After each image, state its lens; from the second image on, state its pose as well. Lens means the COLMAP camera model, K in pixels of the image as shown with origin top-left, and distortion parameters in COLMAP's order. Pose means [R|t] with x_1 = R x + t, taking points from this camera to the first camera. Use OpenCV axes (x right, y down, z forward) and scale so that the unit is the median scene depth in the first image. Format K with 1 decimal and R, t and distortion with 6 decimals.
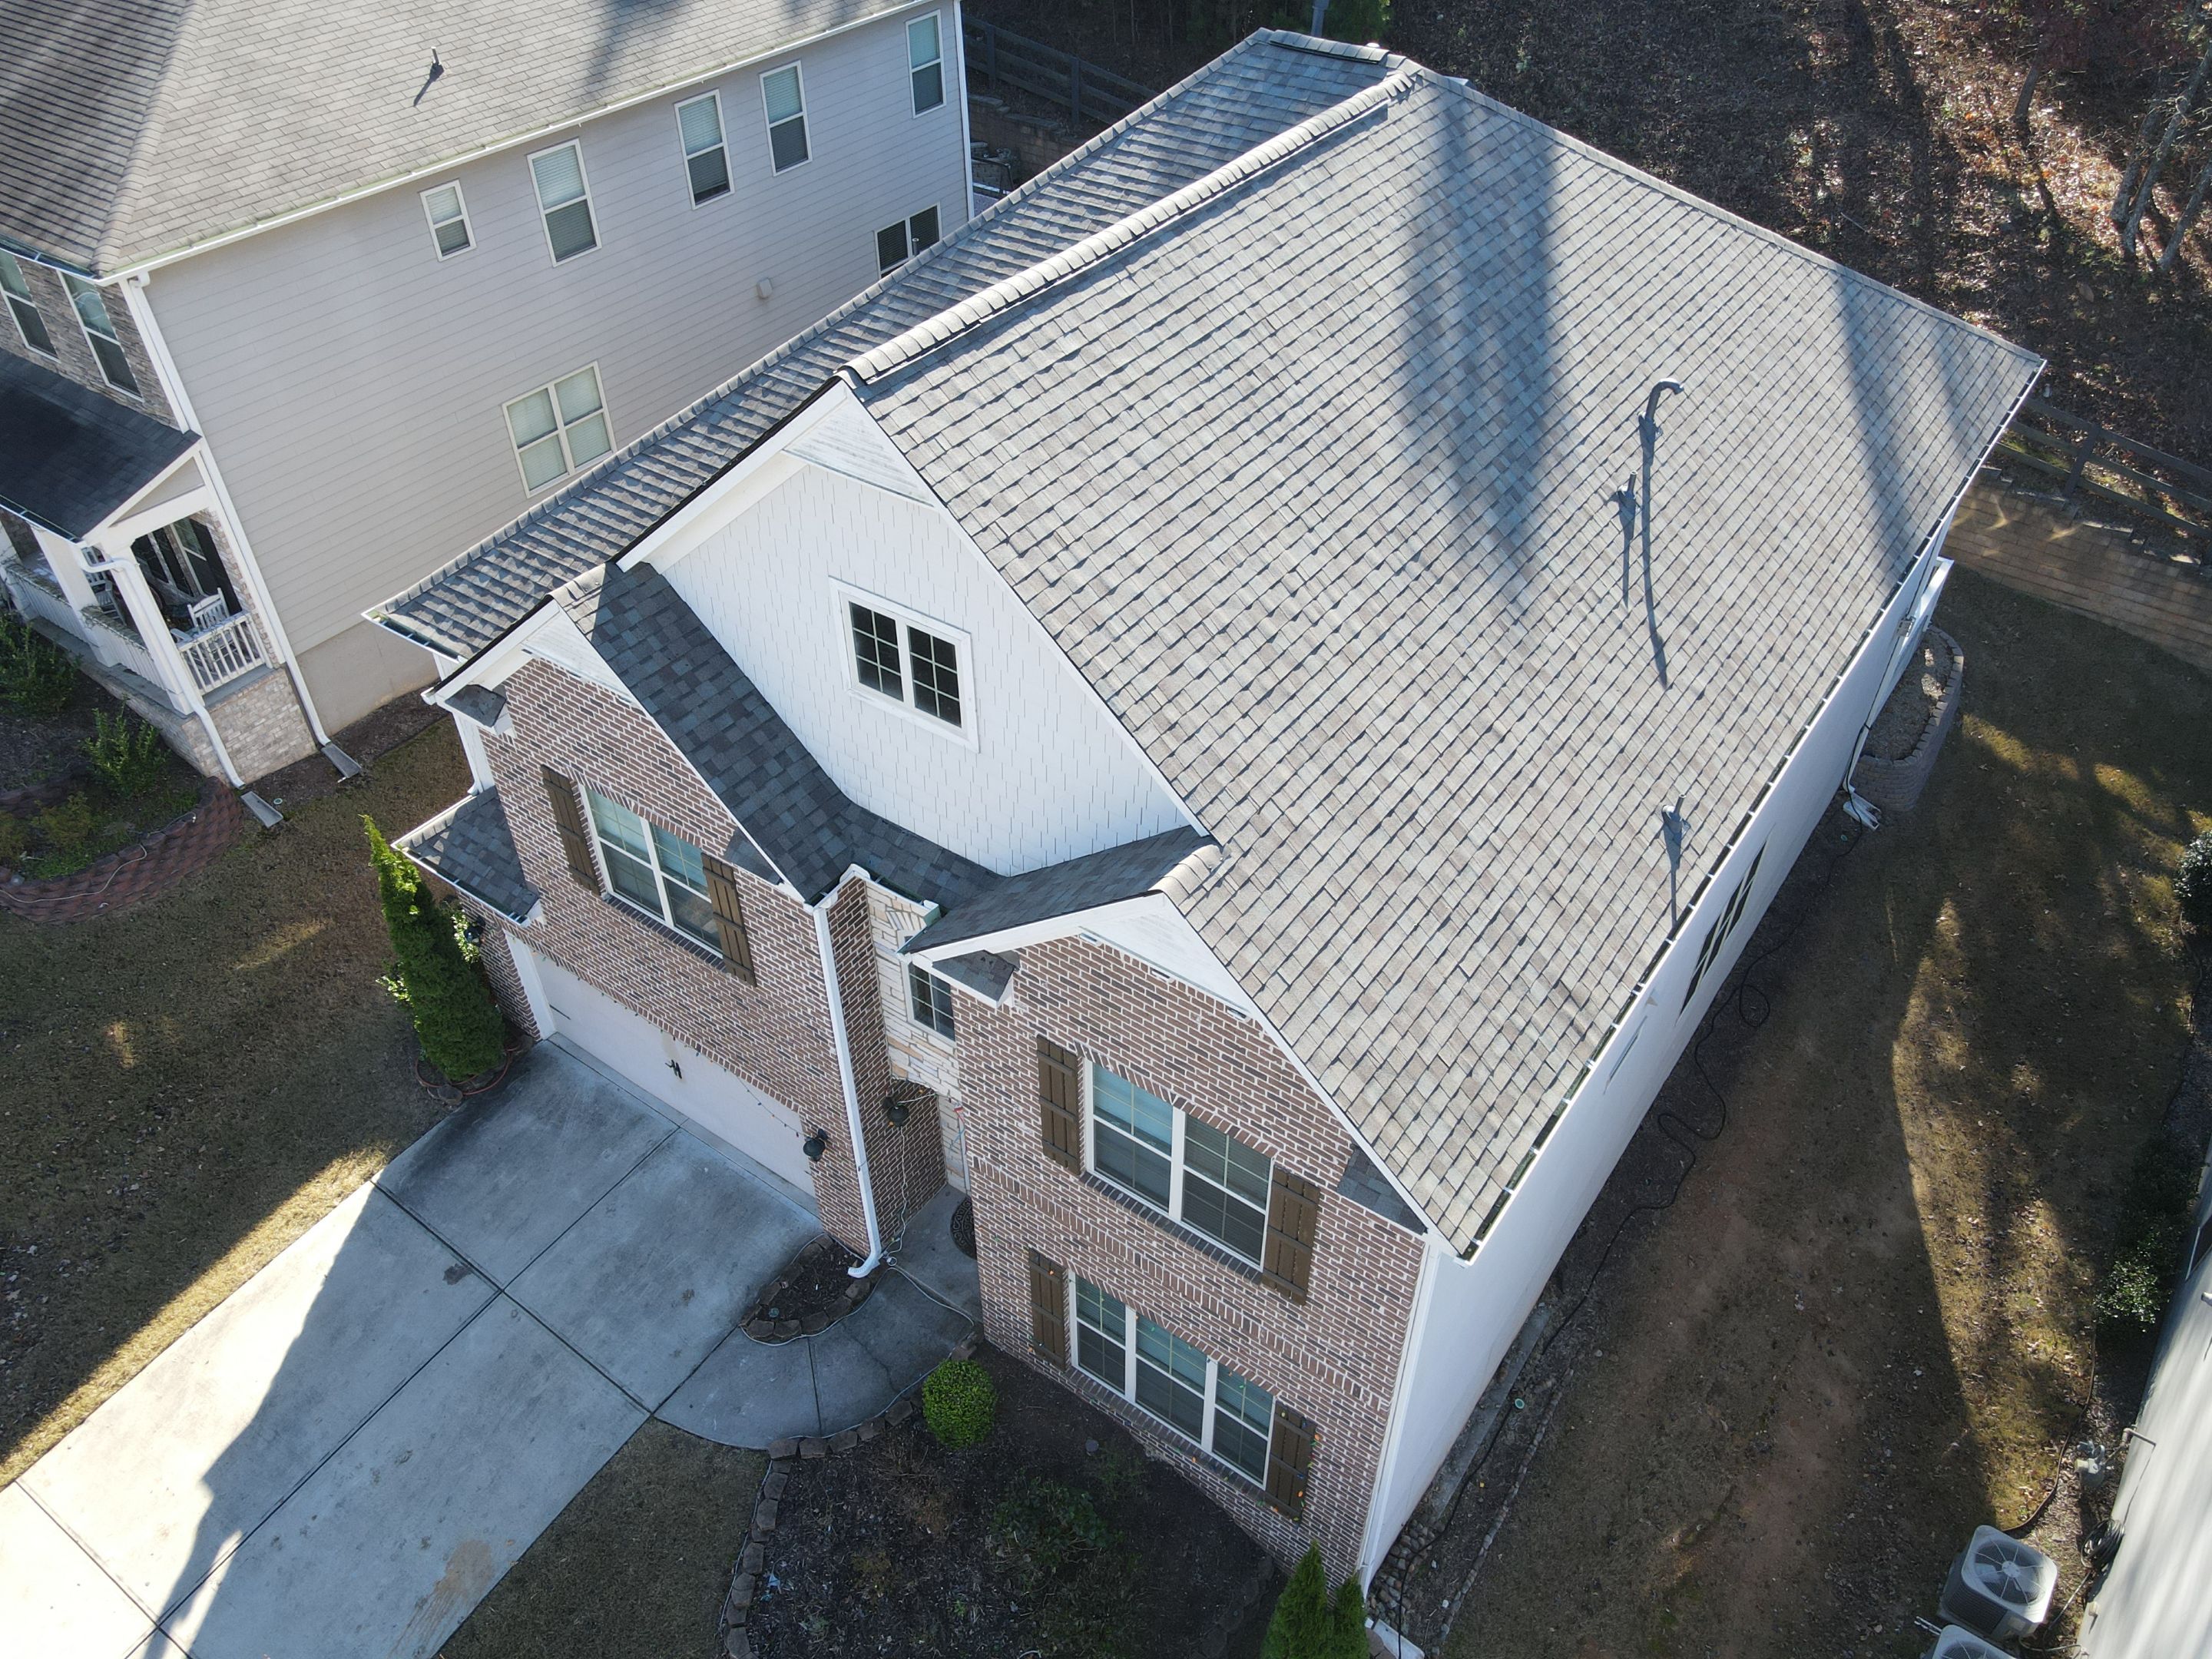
lens RADIAL K [[1619.5, 0, 1099.7], [0, 1619.5, 836.0], [0, 0, 1]] dist [0.022415, -0.006226]
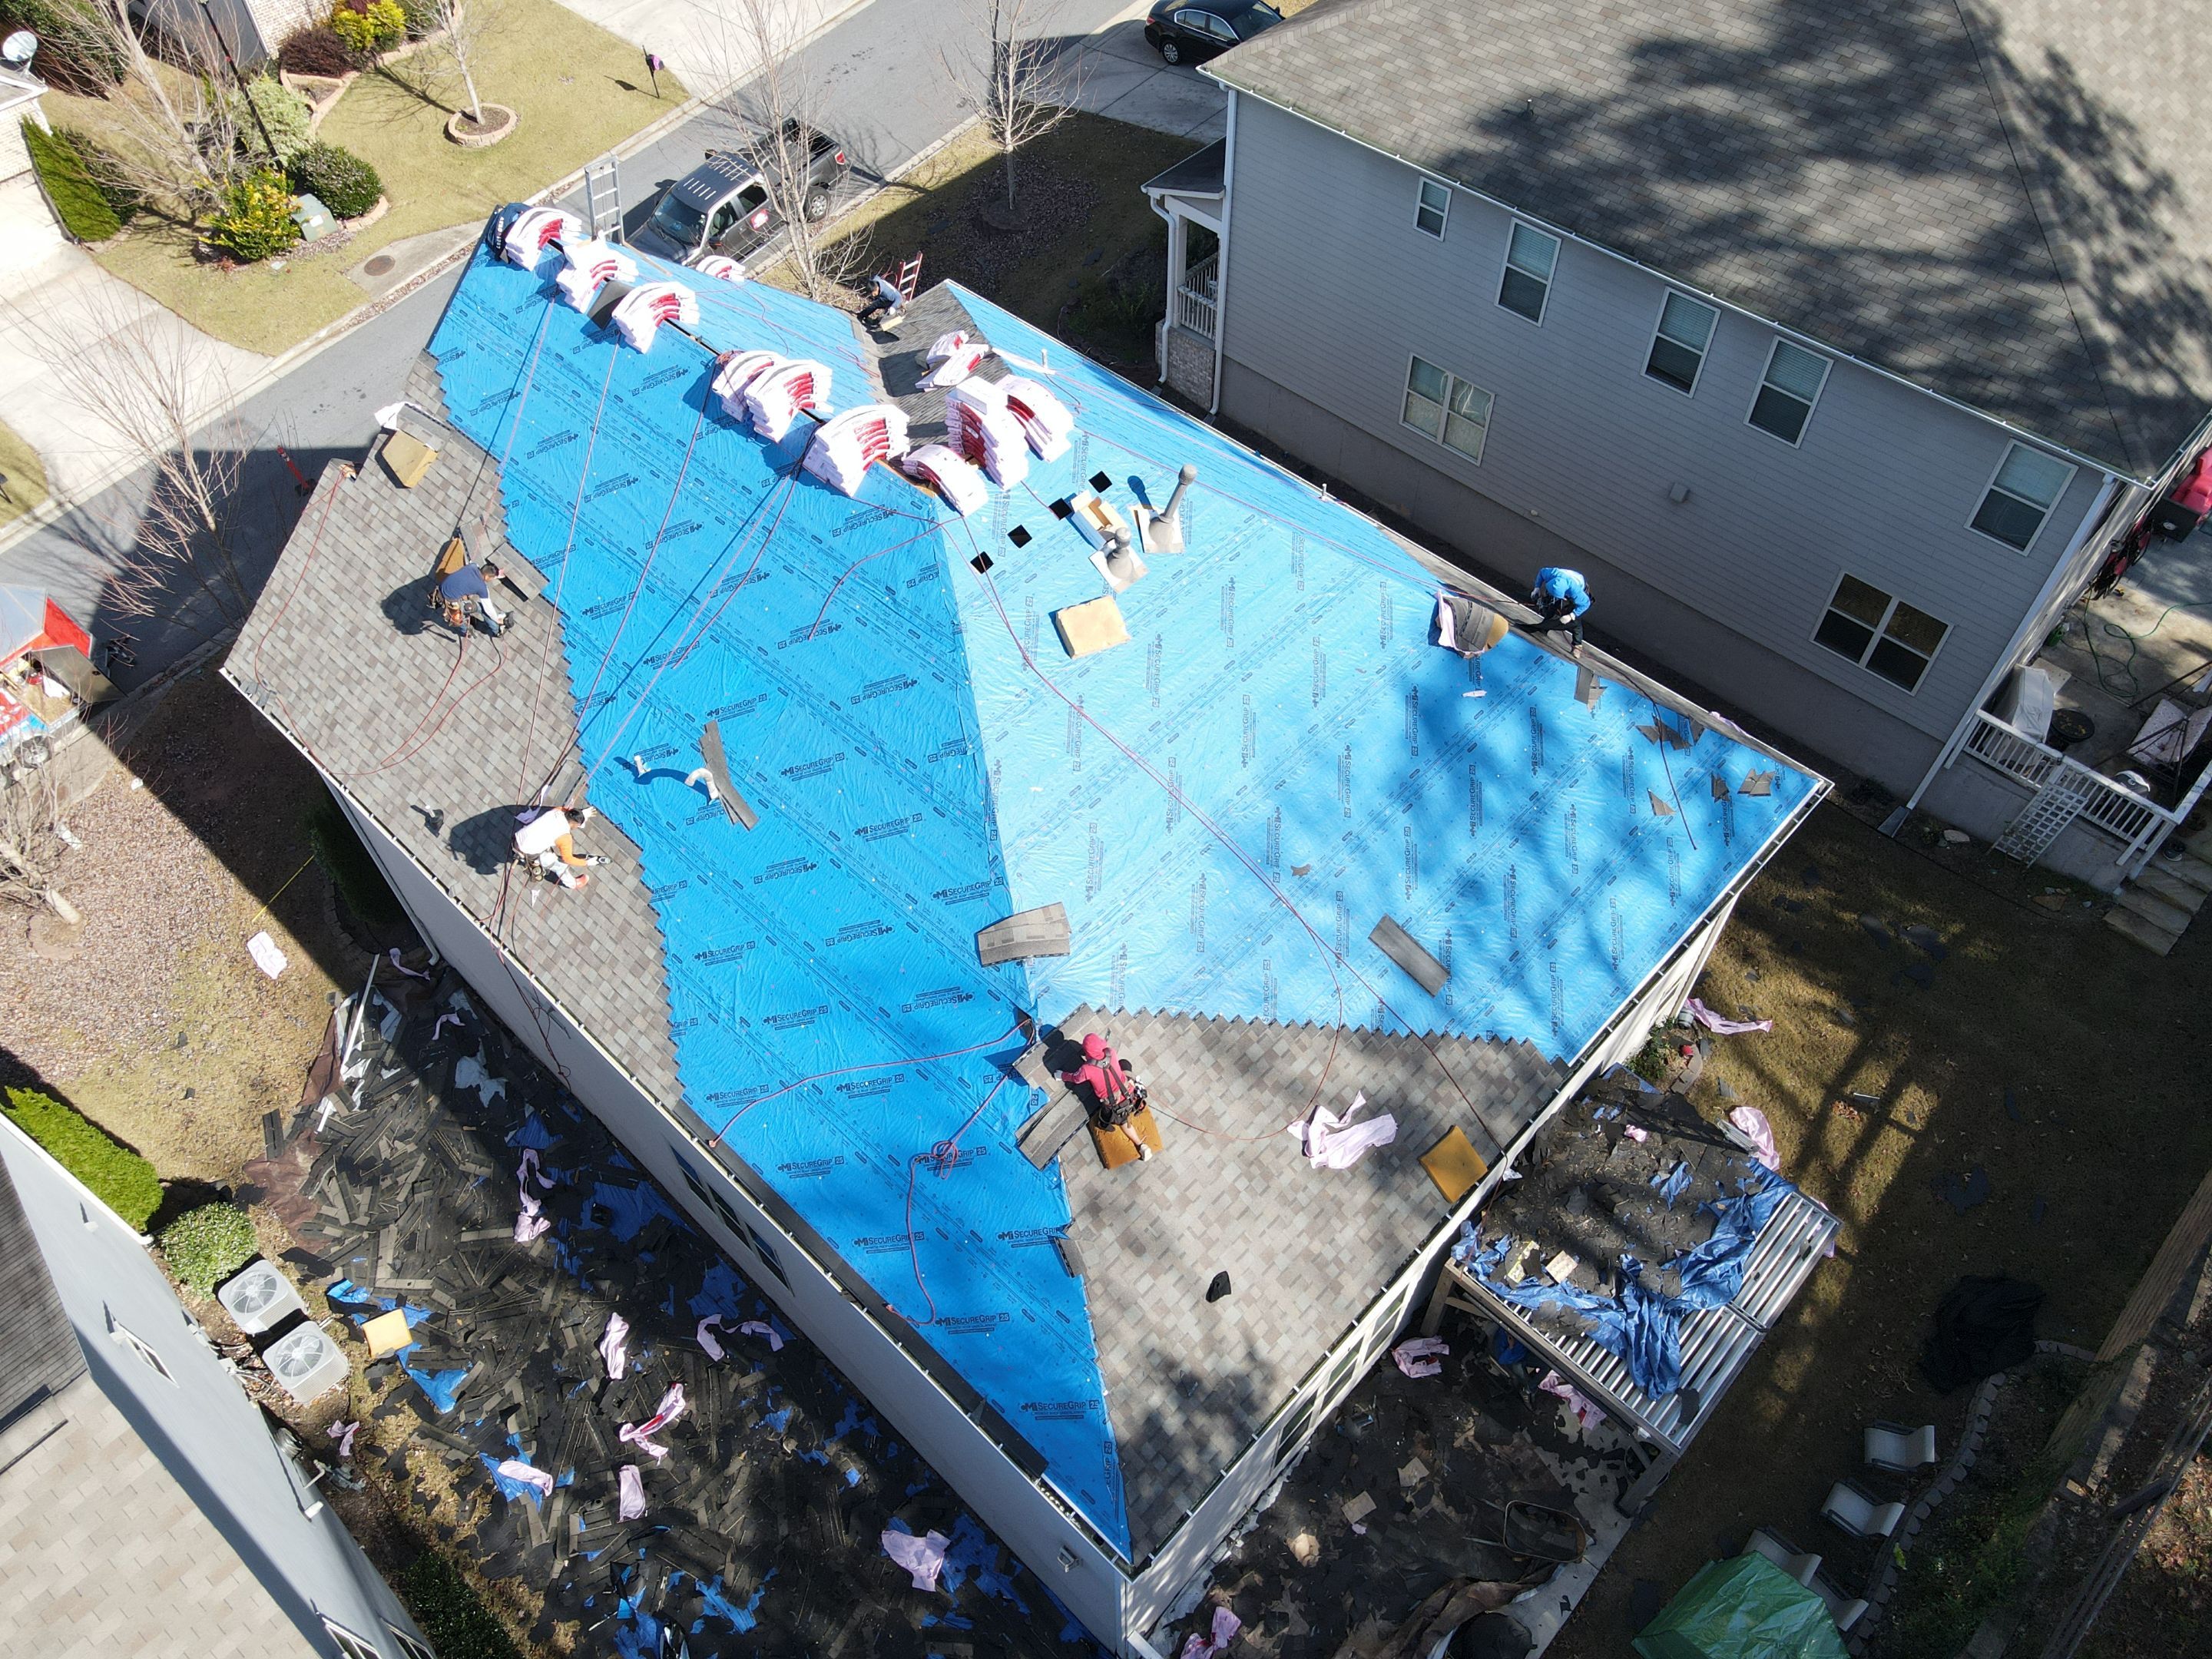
lens RADIAL K [[1619.5, 0, 1120.2], [0, 1619.5, 833.8], [0, 0, 1]] dist [0.022415, -0.006226]
pose [[-0.130552, 0.780556, -0.611300, 0.979133], [-0.654437, 0.395321, 0.644541, -1.107977], [0.744760, 0.484204, 0.459215, 0.685406]]
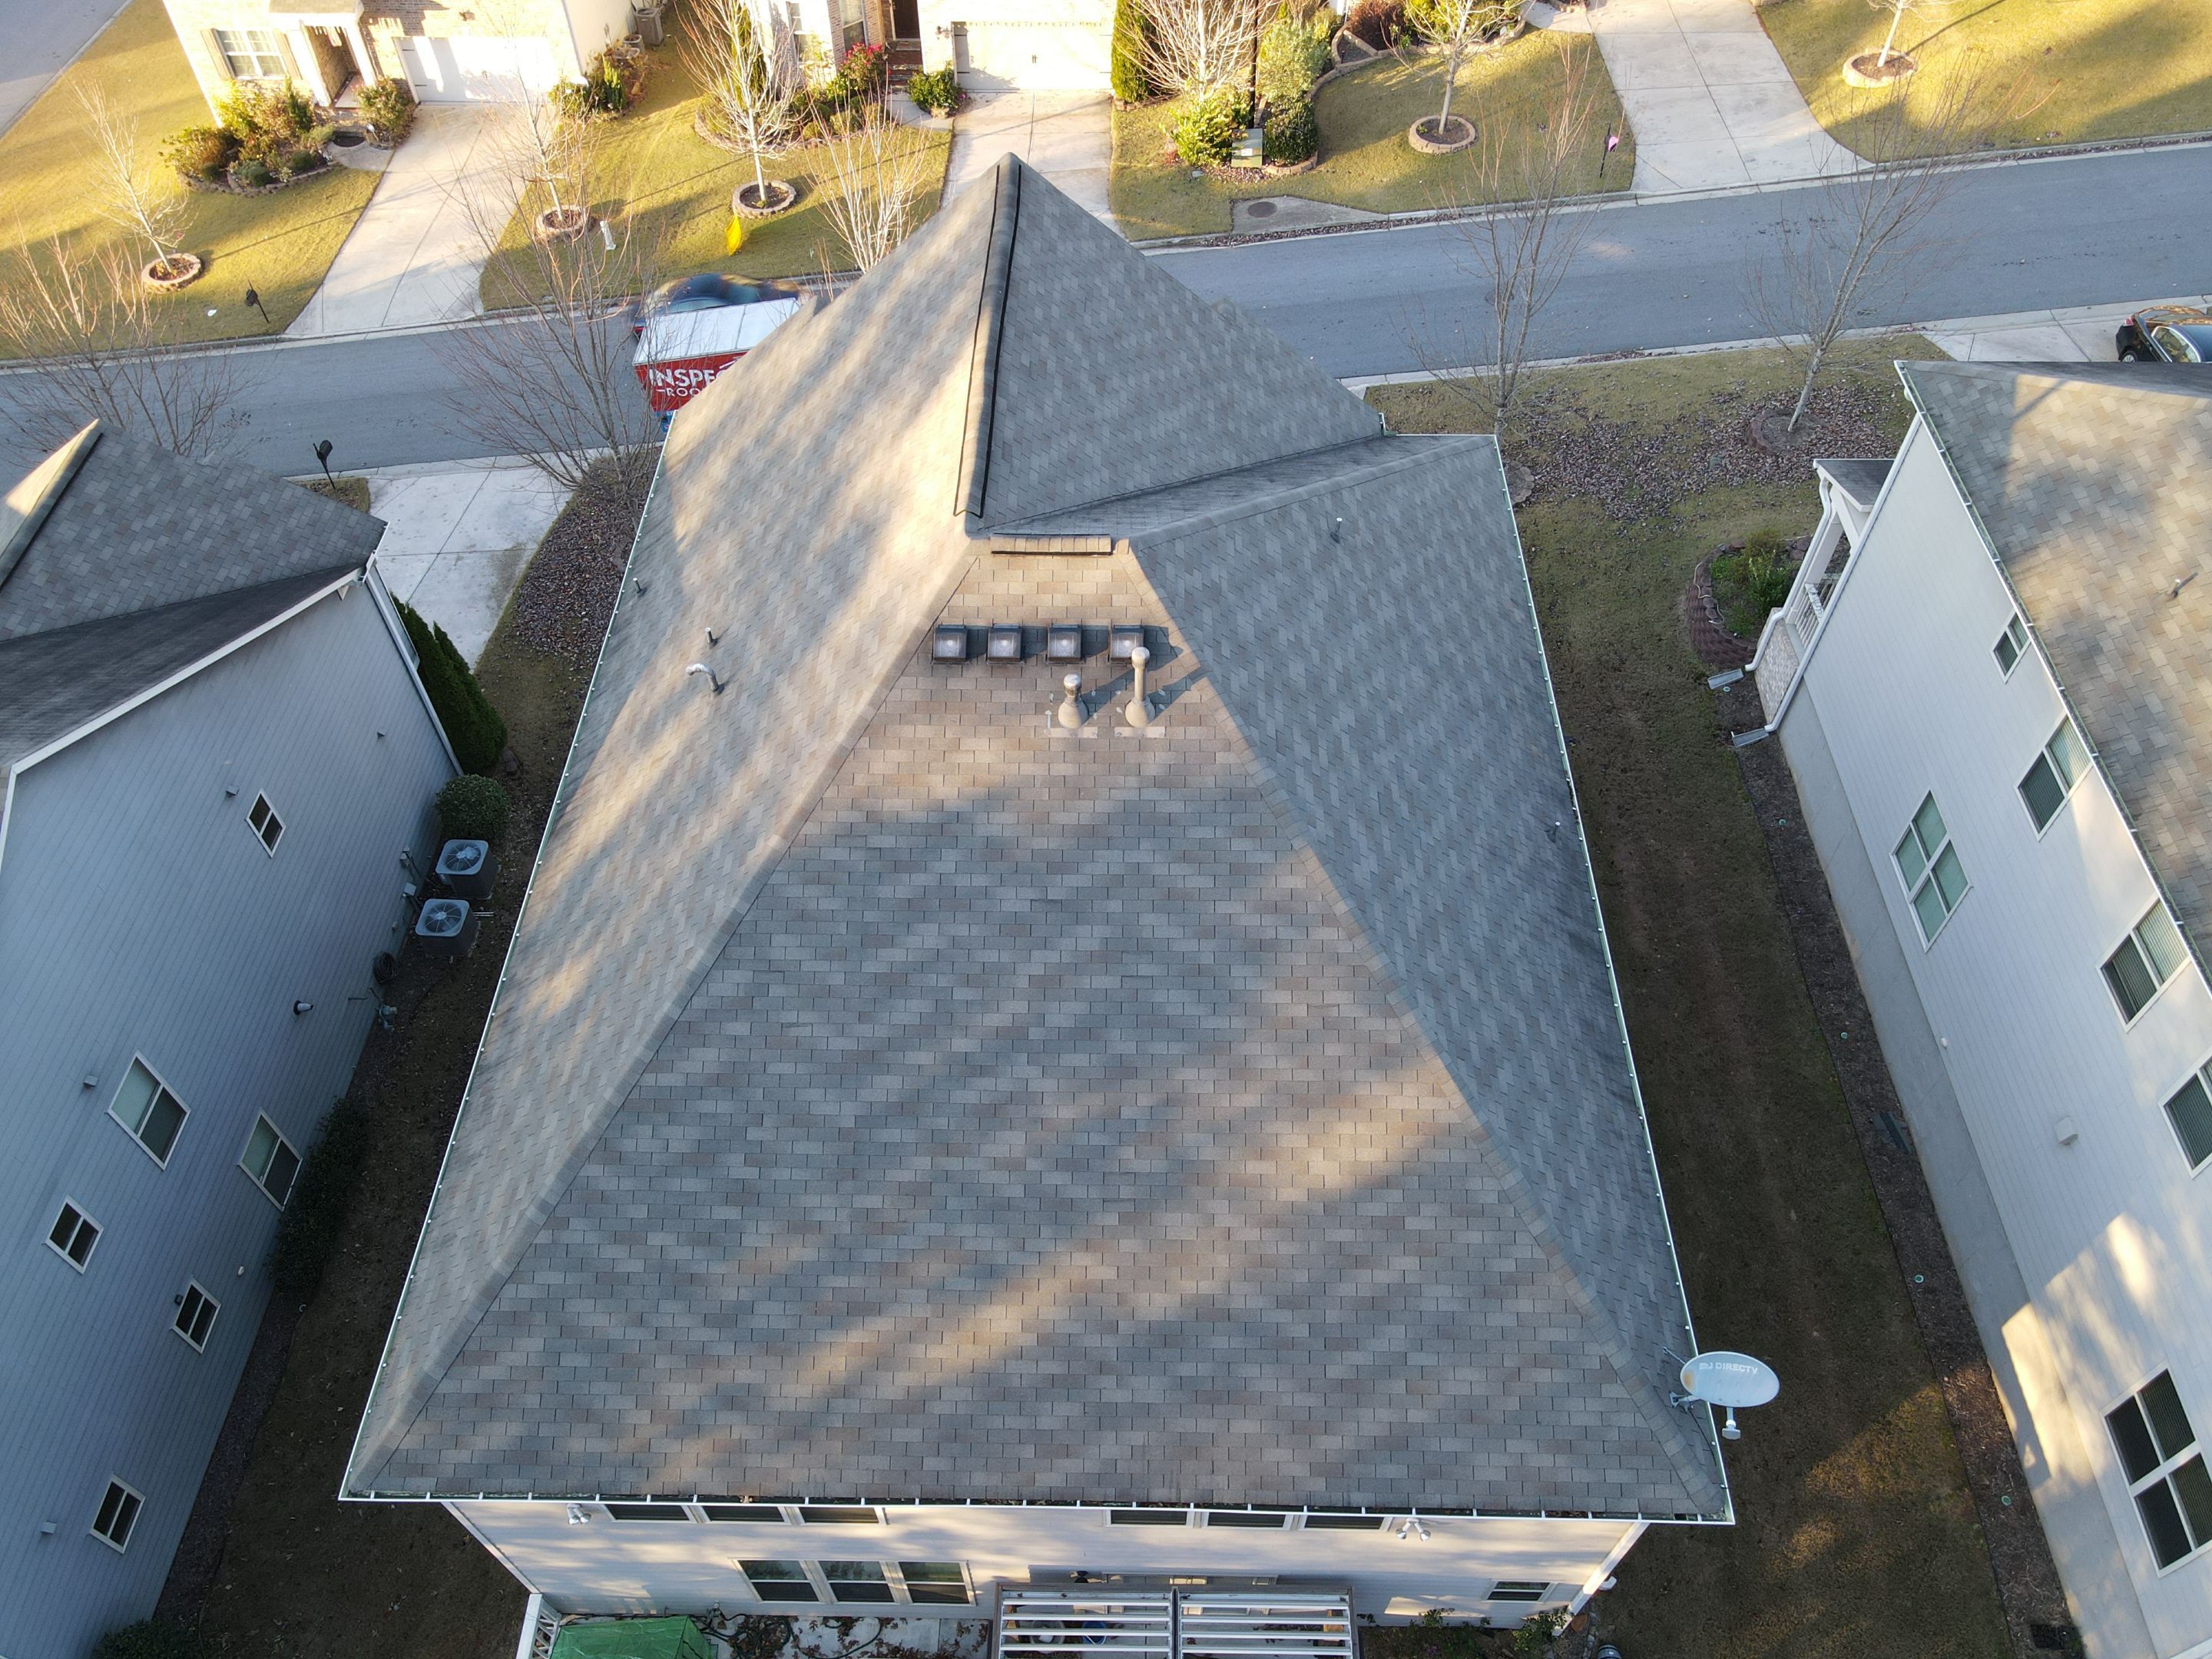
lens RADIAL K [[1619.5, 0, 1108.9], [0, 1619.5, 836.3], [0, 0, 1]] dist [0.022415, -0.006226]
pose [[-0.821886, 0.448922, -0.350674, 0.545963], [-0.364026, 0.059602, 0.929480, -1.428968], [0.438165, 0.891581, 0.114433, 1.045025]]
